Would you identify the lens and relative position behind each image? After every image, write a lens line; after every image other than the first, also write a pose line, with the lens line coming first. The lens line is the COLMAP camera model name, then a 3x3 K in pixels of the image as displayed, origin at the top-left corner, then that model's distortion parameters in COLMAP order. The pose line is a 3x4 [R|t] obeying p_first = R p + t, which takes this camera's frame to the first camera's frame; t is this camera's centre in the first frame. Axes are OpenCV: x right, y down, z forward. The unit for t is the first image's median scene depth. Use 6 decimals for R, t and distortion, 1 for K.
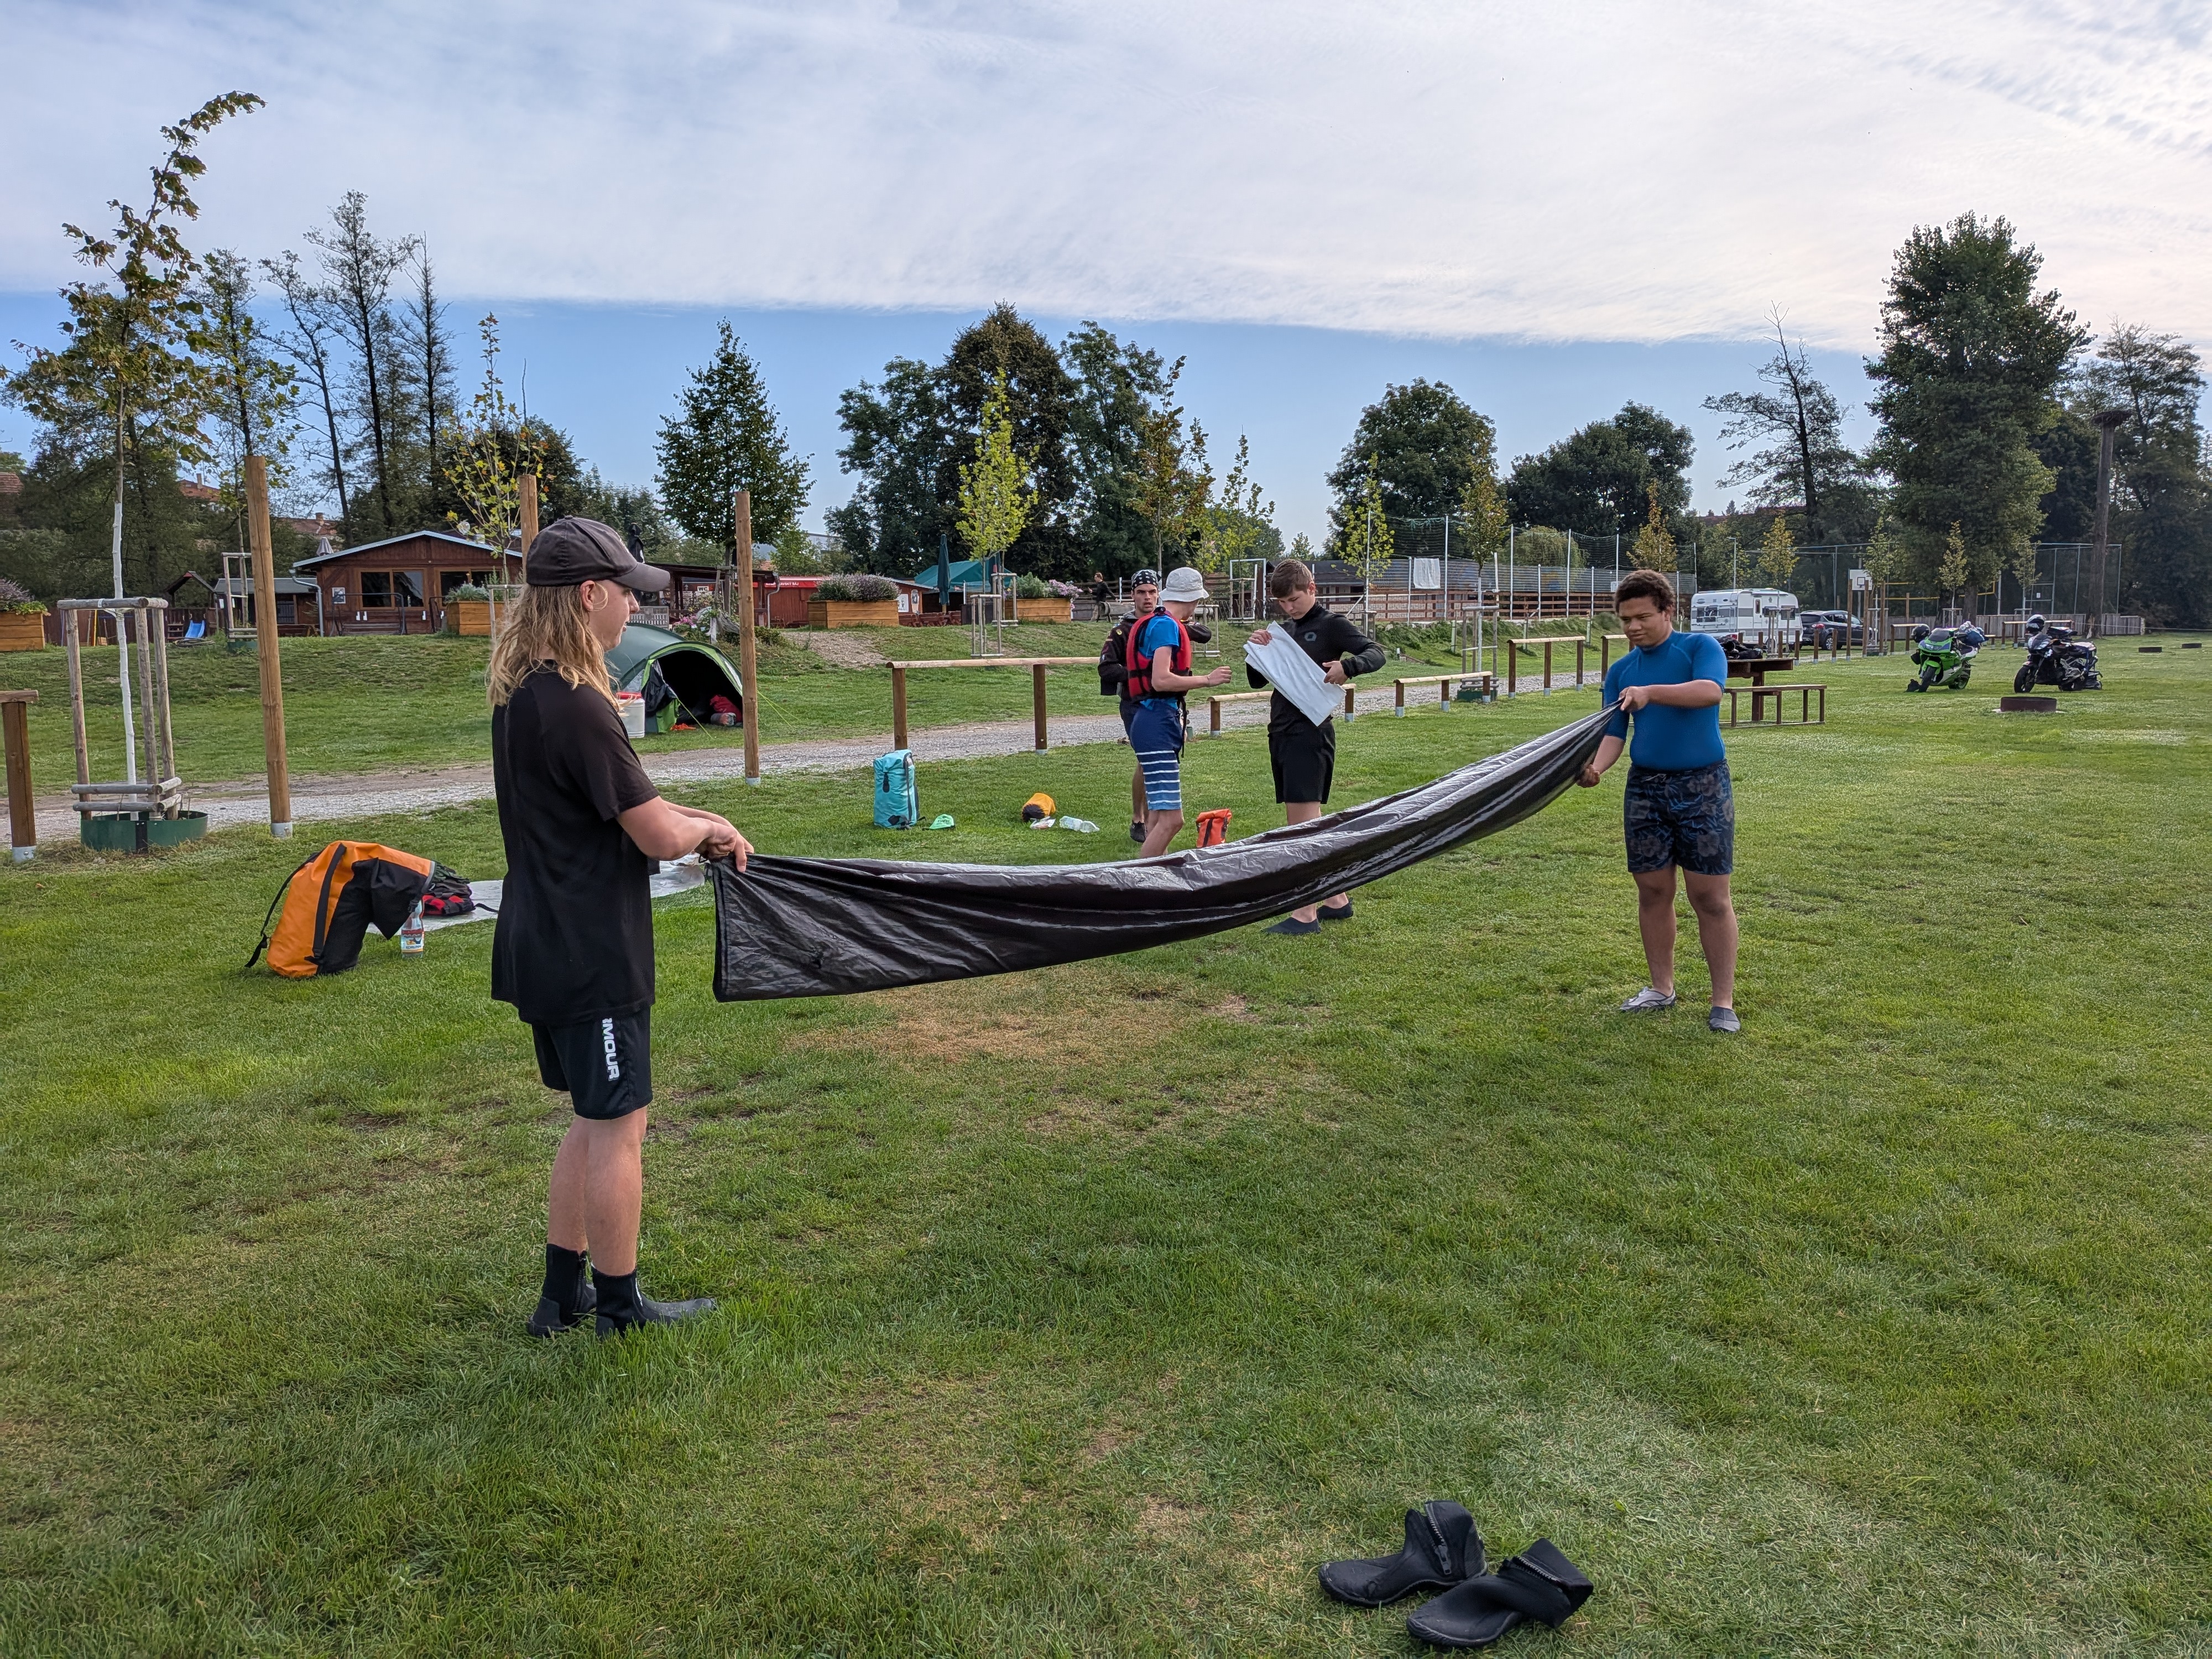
lens RADIAL K [[1584.5, 0, 1123.1], [0, 1584.5, 838.5], [0, 0, 1]] dist [0.017532, -0.044567]
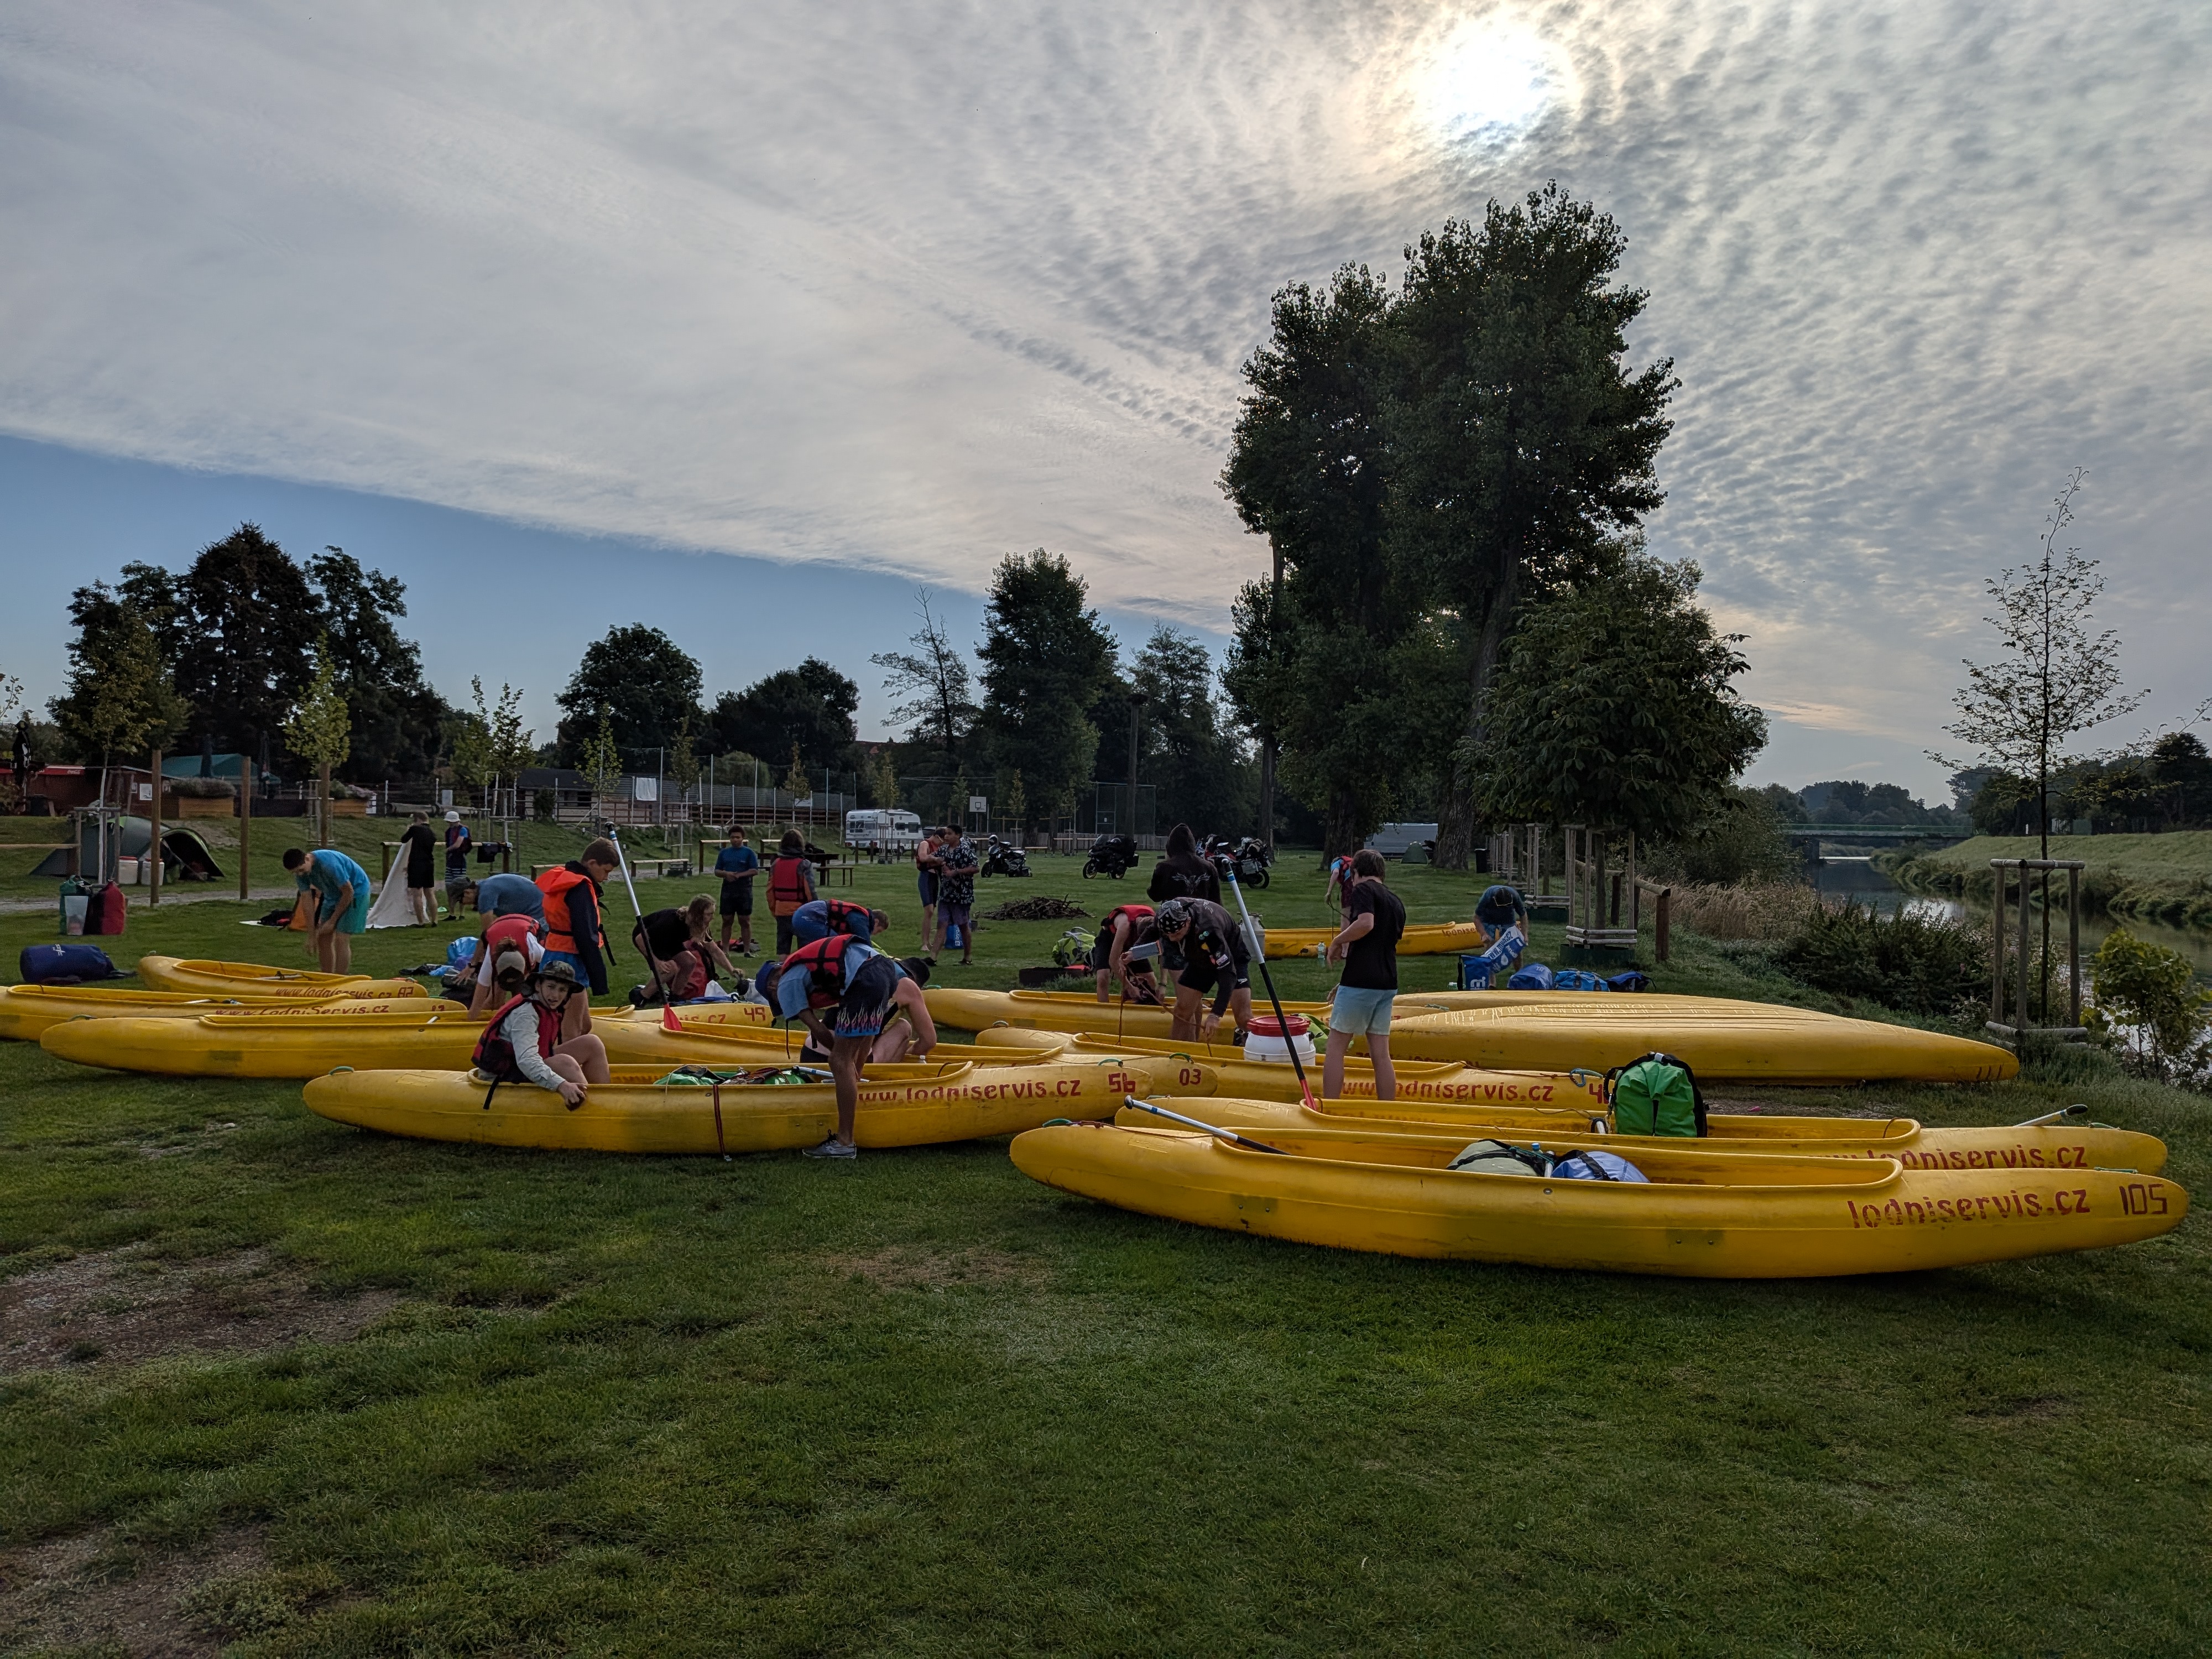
lens RADIAL K [[1584.5, 0, 1120.2], [0, 1584.5, 834.0], [0, 0, 1]] dist [0.017532, -0.044567]
pose [[0.885821, 0.029945, 0.463060, -0.042392], [0.030169, 0.992088, -0.121869, 0.026050], [-0.463046, 0.121924, 0.877908, -0.206901]]
